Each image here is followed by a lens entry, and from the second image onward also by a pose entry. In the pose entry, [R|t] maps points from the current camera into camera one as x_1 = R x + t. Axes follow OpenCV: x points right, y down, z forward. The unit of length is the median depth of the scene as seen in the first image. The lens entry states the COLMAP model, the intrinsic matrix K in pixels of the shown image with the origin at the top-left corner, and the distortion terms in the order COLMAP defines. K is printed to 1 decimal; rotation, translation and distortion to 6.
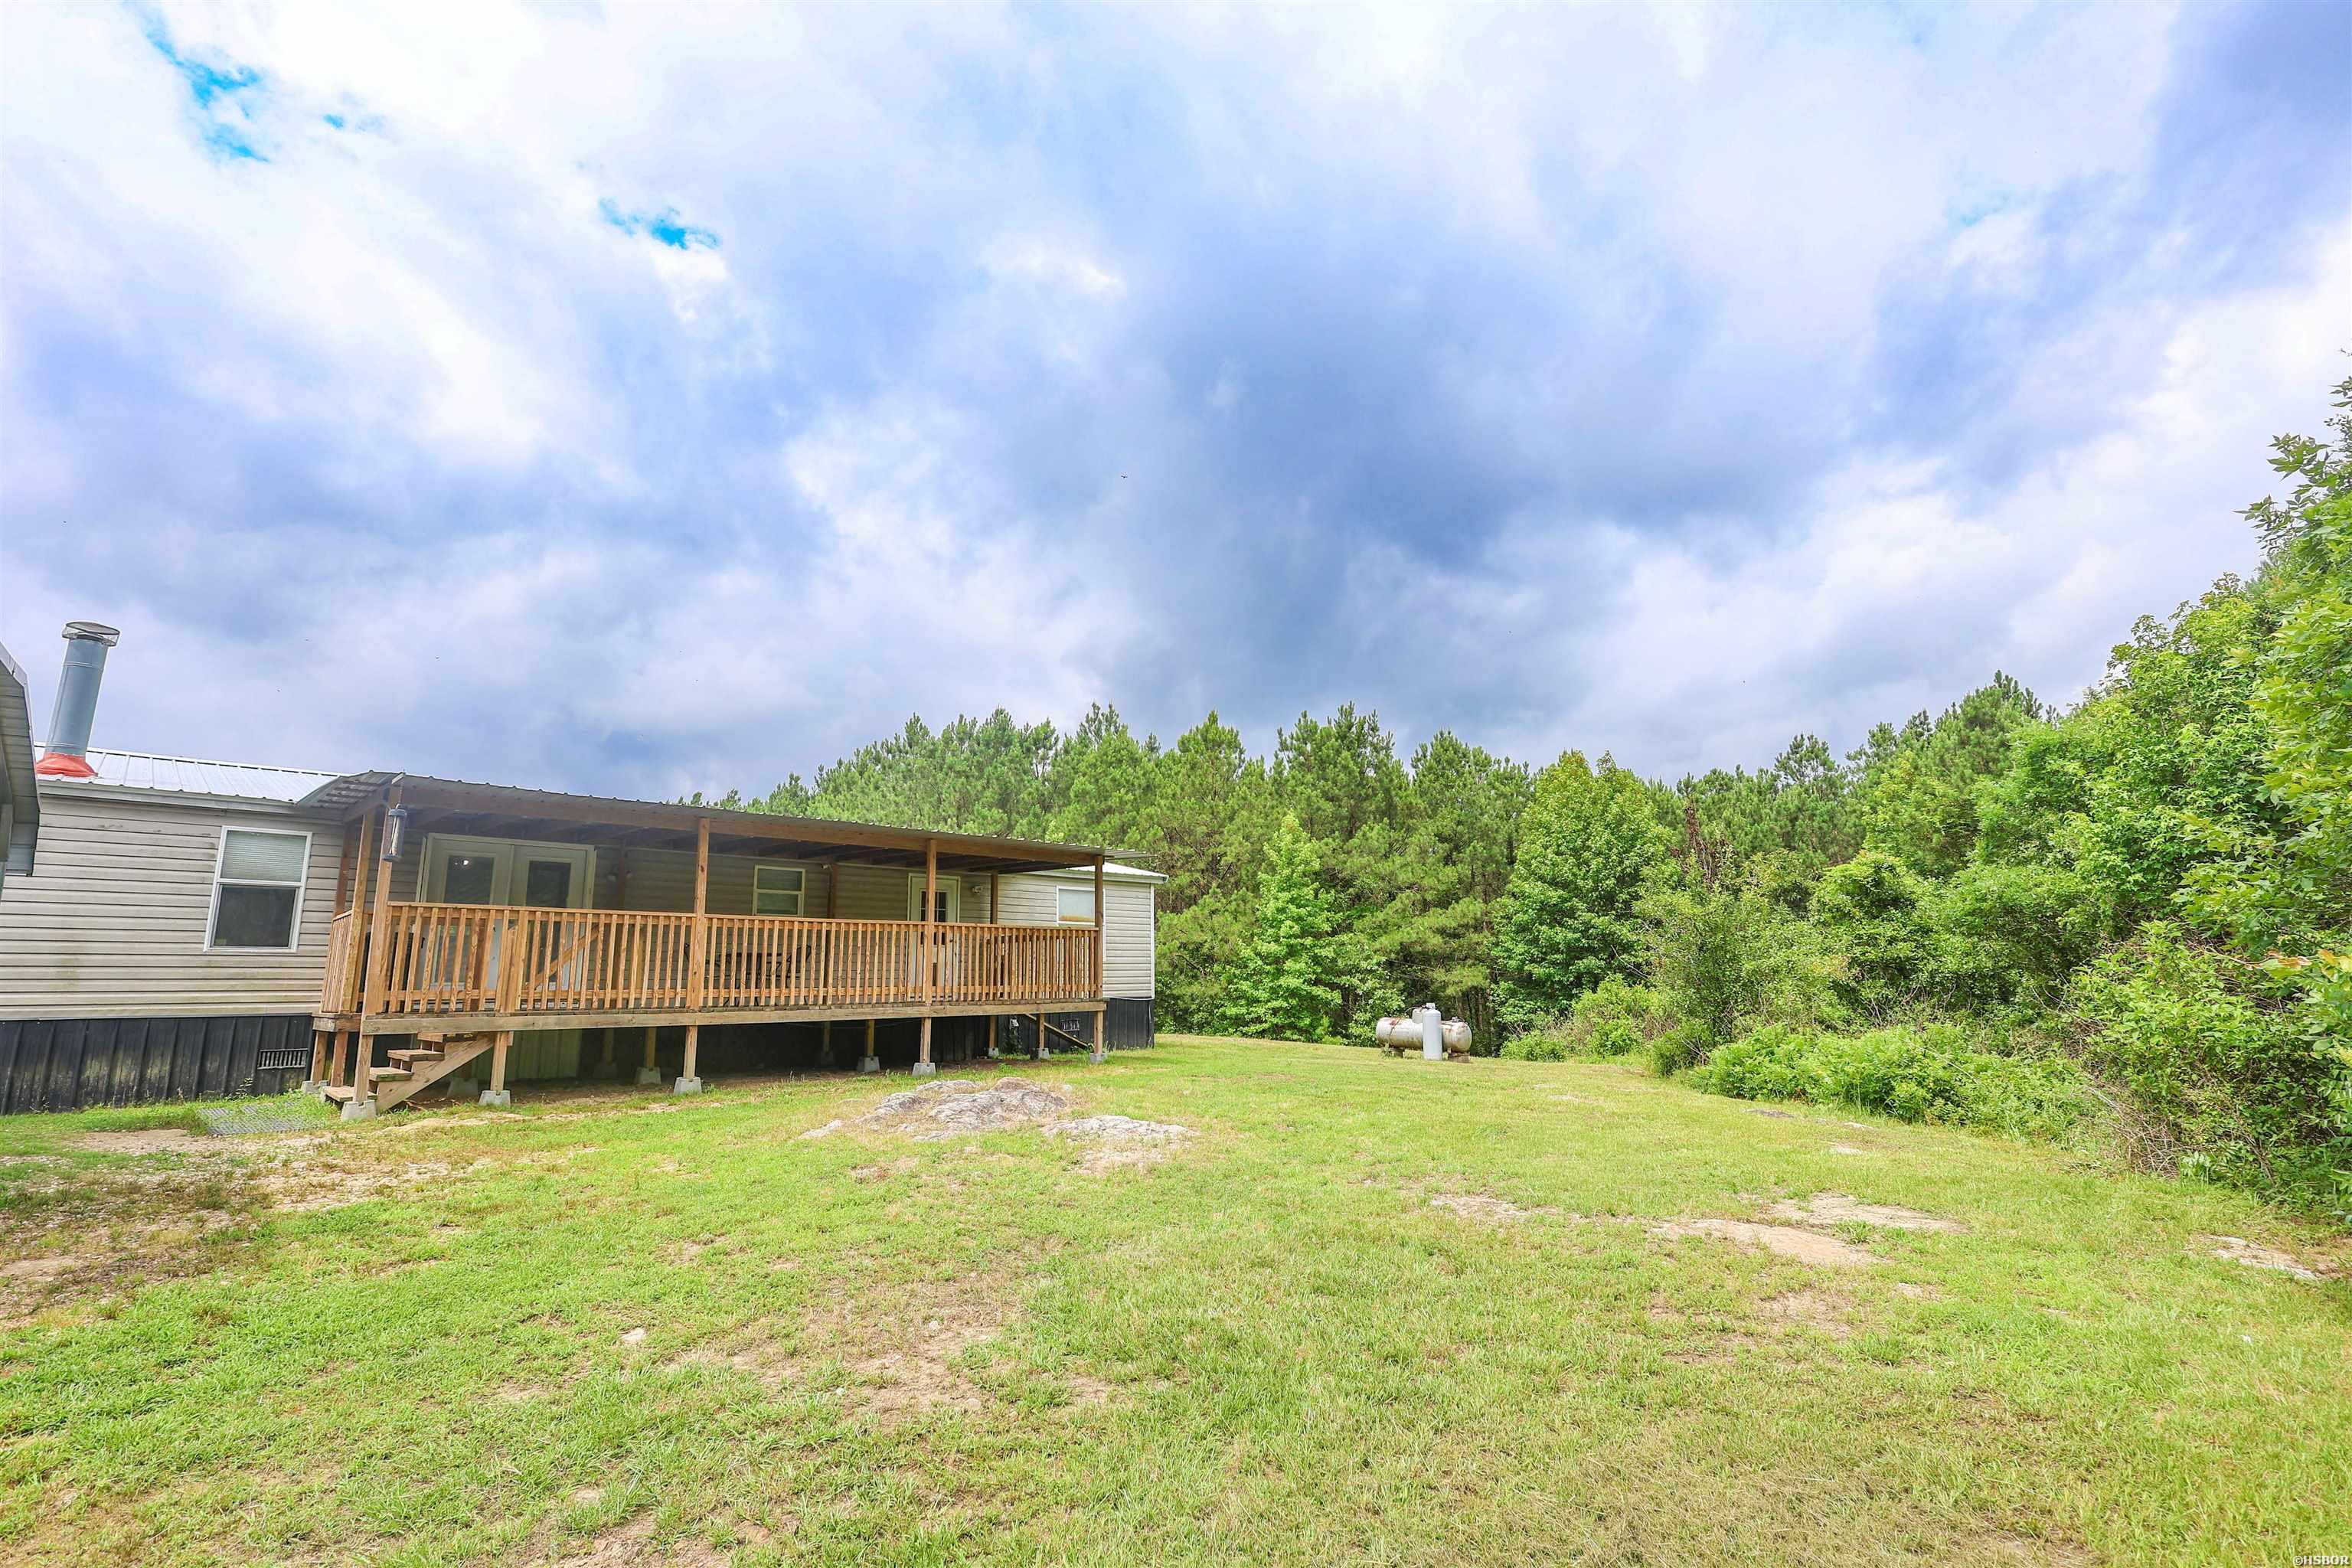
lens RADIAL K [[1087.8, 0, 1191.7], [0, 1087.8, 785.5], [0, 0, 1]] dist [0.001757, 0.000279]
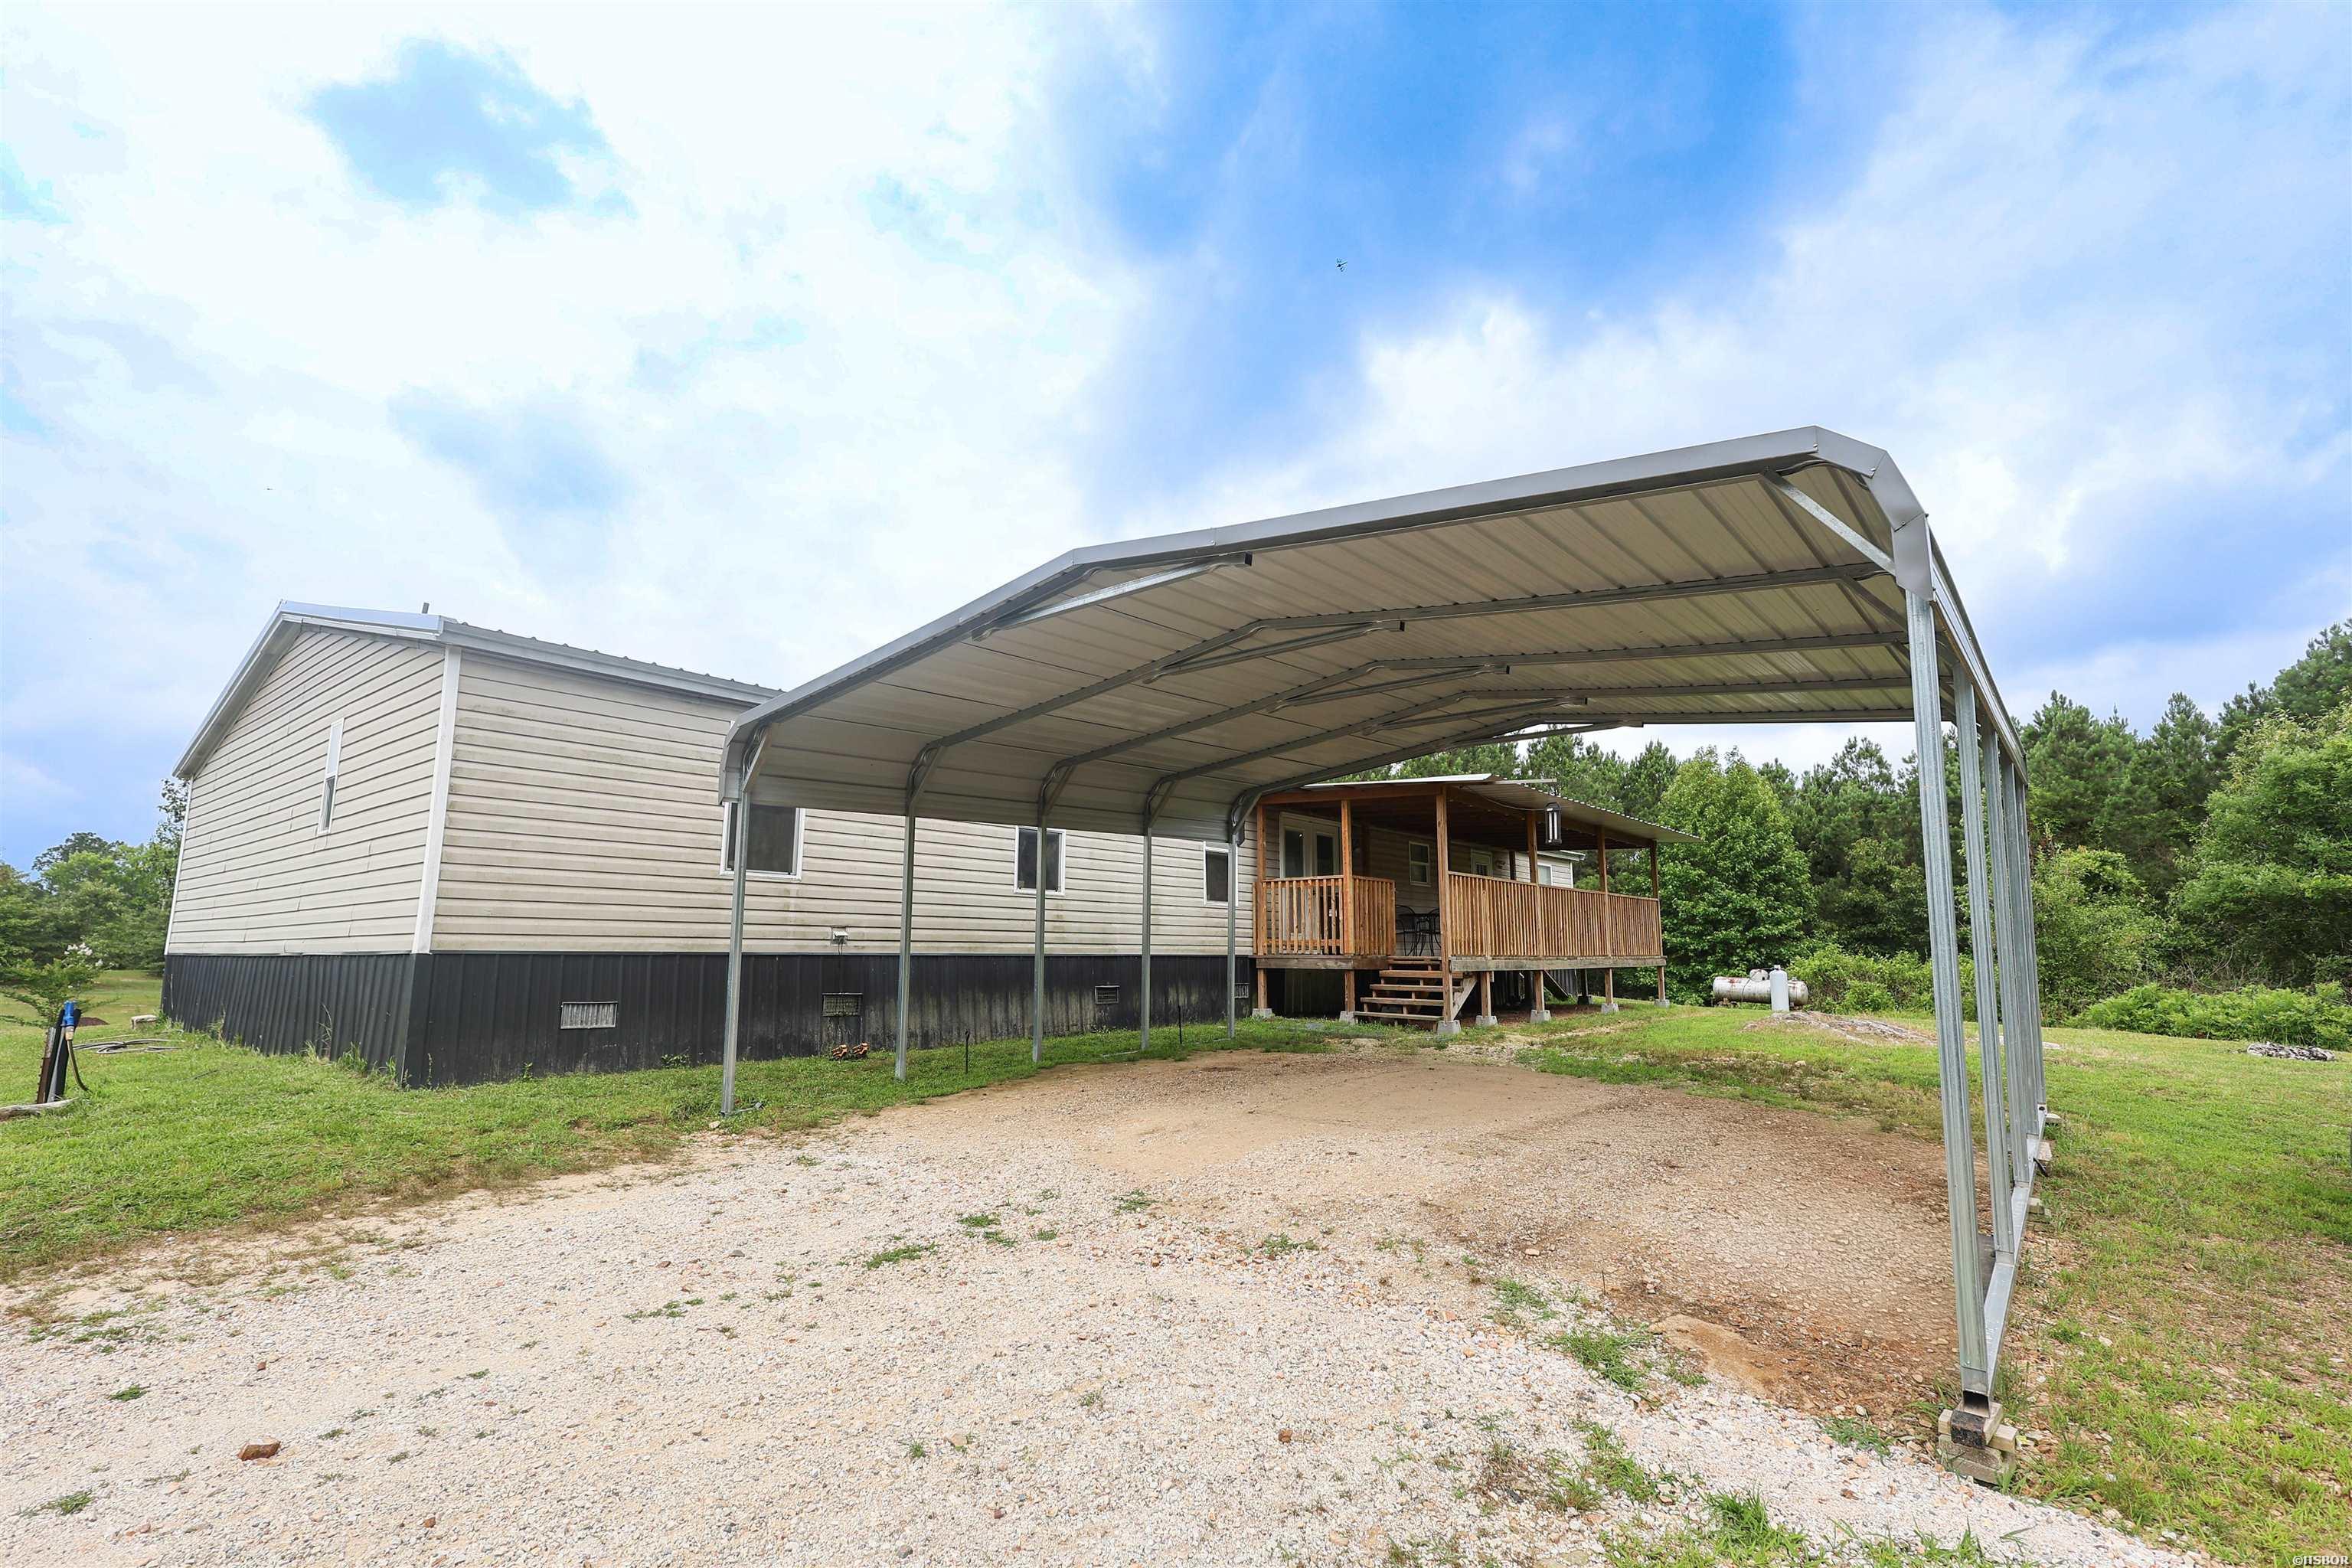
lens RADIAL K [[1087.8, 0, 1191.7], [0, 1087.8, 785.5], [0, 0, 1]] dist [0.001757, 0.000279]
pose [[0.991187, 0.042946, 0.125318, -0.517314], [-0.047356, 0.998352, 0.032427, 0.000317], [-0.123718, -0.038076, 0.991587, -0.060842]]
